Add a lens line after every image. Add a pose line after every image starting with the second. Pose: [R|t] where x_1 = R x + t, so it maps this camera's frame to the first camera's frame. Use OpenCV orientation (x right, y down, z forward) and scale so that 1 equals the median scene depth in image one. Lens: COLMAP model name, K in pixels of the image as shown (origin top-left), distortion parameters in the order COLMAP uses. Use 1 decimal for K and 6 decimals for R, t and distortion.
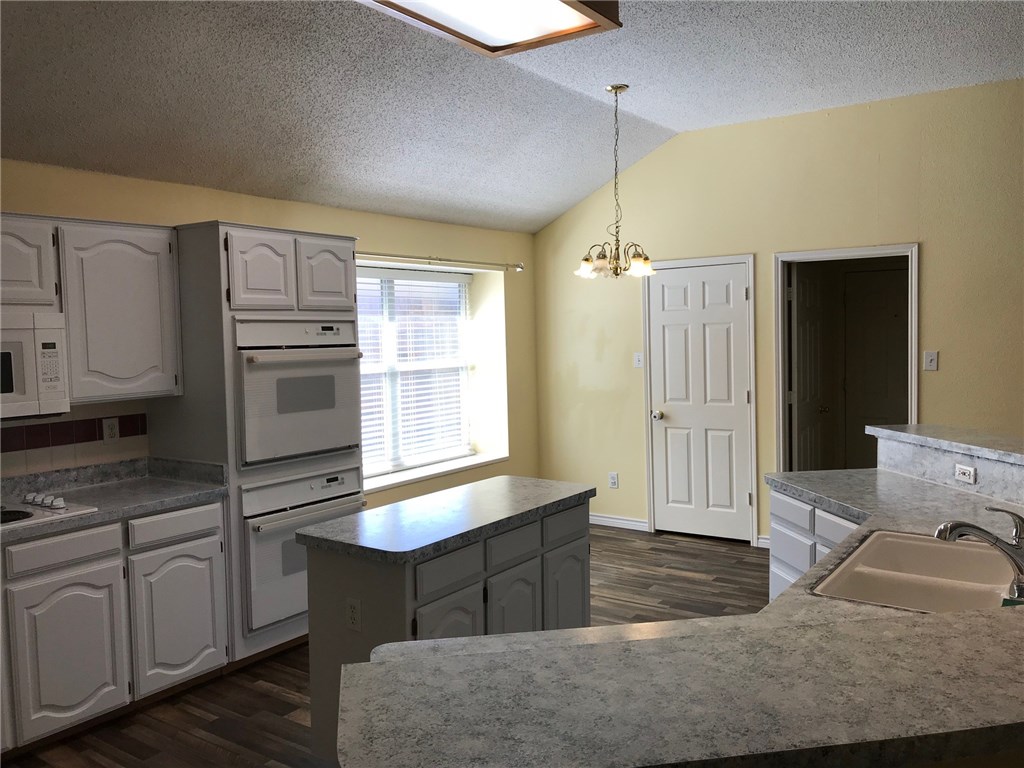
lens RADIAL K [[842.6, 0, 508.2], [0, 842.6, 383.8], [0, 0, 1]] dist [0.048971, -0.036019]
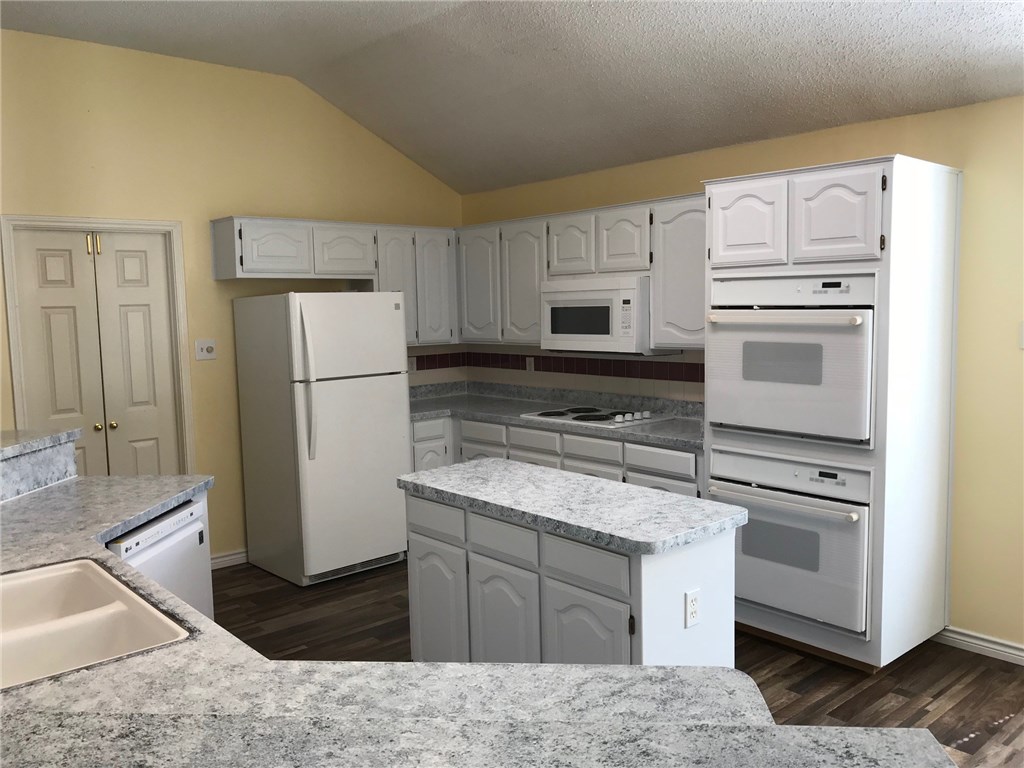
lens RADIAL K [[842.6, 0, 507.0], [0, 842.6, 384.7], [0, 0, 1]] dist [0.048971, -0.036019]
pose [[-0.241475, 0.121033, -0.962830, 0.703674], [-0.034628, 0.990485, 0.133194, -0.075537], [0.969789, 0.065504, -0.234986, 0.995119]]
